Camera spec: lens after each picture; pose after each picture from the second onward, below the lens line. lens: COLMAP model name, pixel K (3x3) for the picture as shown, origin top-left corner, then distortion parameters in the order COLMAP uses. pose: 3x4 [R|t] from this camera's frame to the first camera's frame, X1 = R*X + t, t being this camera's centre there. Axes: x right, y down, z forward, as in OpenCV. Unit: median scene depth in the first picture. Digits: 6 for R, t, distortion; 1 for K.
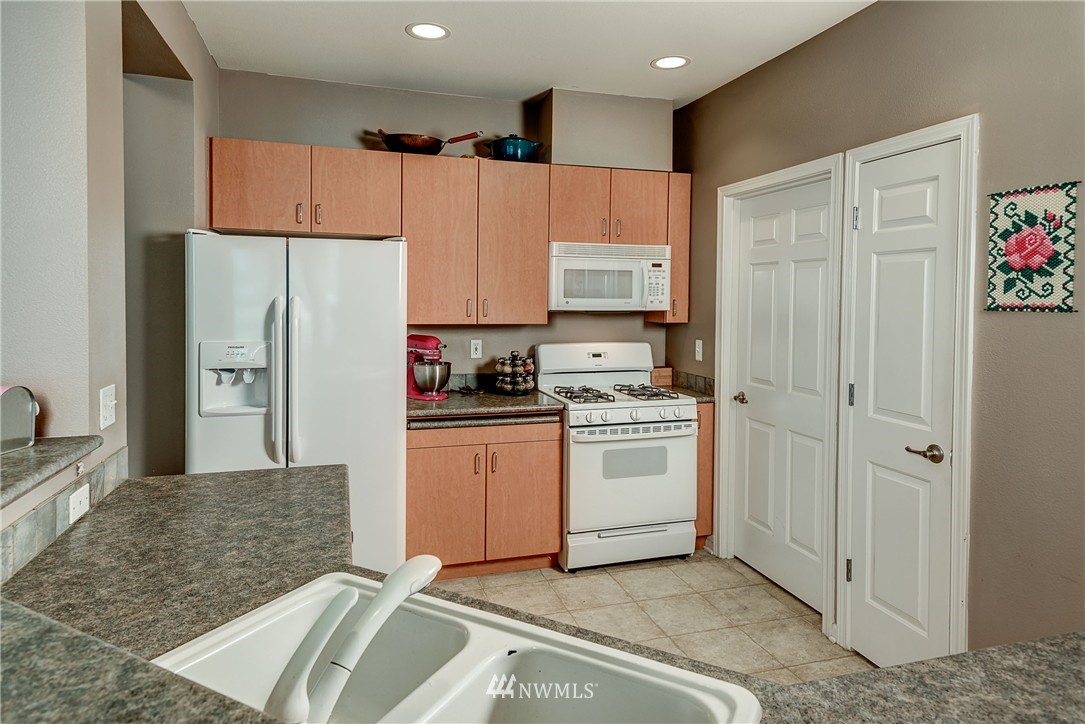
lens RADIAL K [[646.9, 0, 542.7], [0, 646.9, 307.4], [0, 0, 1]] dist [0.001760, 0.000416]
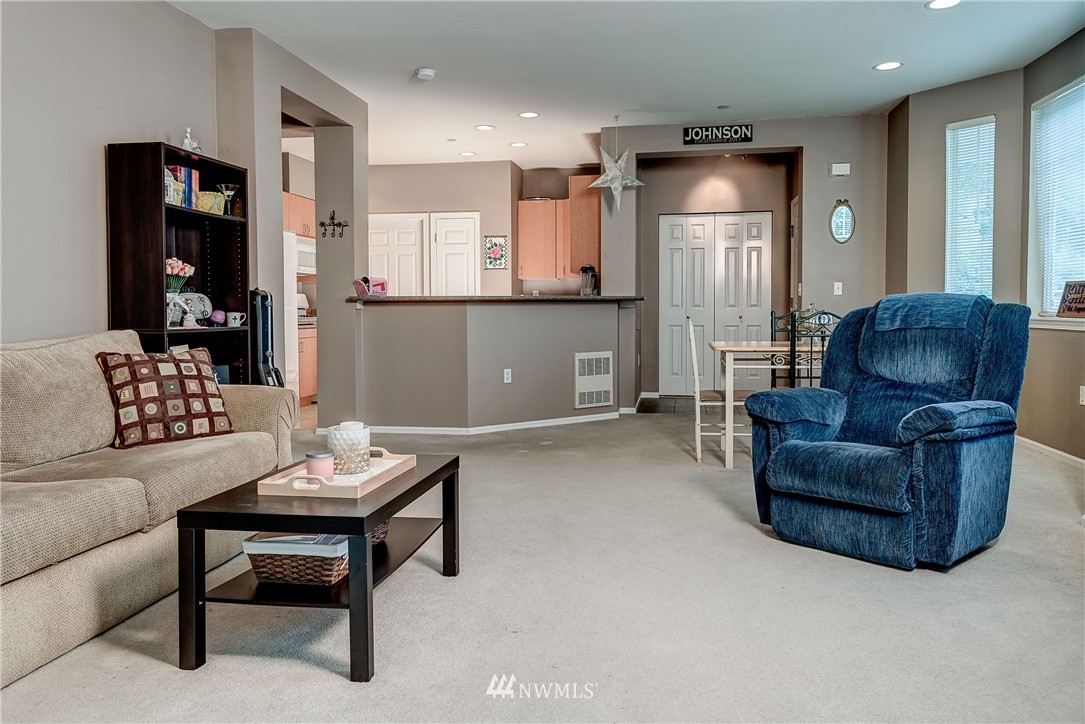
lens RADIAL K [[840.8, 0, 542.5], [0, 840.8, 362.0], [0, 0, 1]] dist [0.000574, -0.001905]
pose [[0.450201, -0.072841, 0.889951, -3.378569], [0.027081, 0.997323, 0.067930, 0.208591], [-0.892516, -0.006481, 0.450968, -1.379744]]
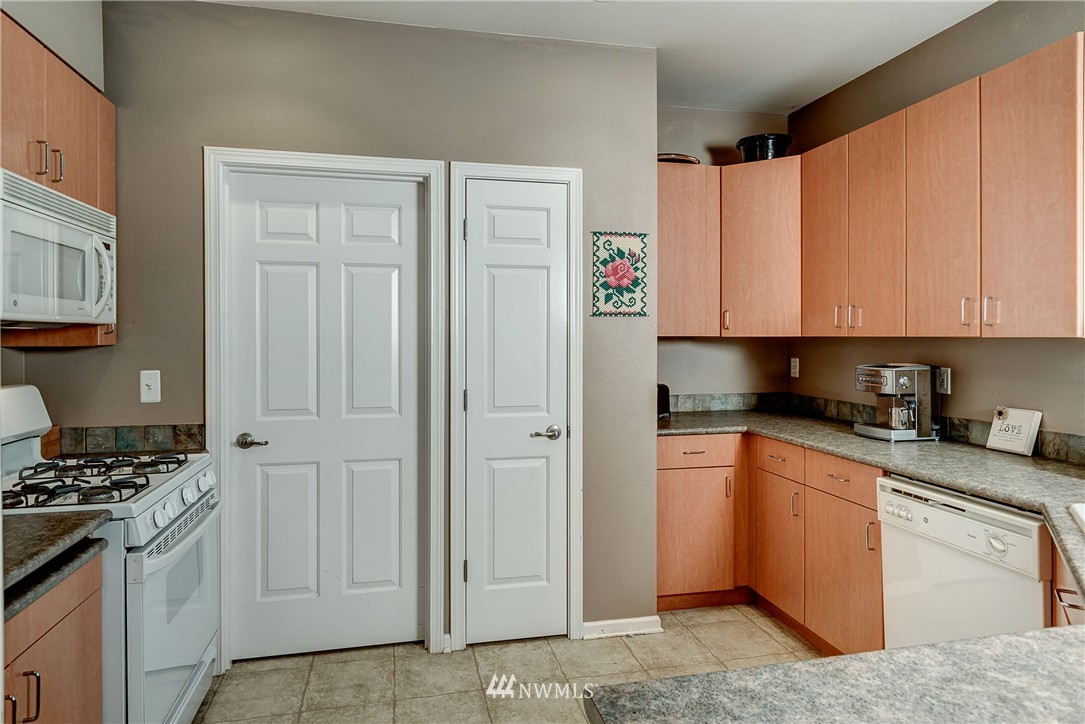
lens RADIAL K [[658.9, 0, 542.0], [0, 658.9, 338.8], [0, 0, 1]] dist [0.023506, 0.000280]
pose [[0.067076, -0.018876, 0.997569, -0.744145], [0.018606, 0.999671, 0.017665, 0.026996], [-0.997574, 0.017375, 0.067405, 1.059072]]
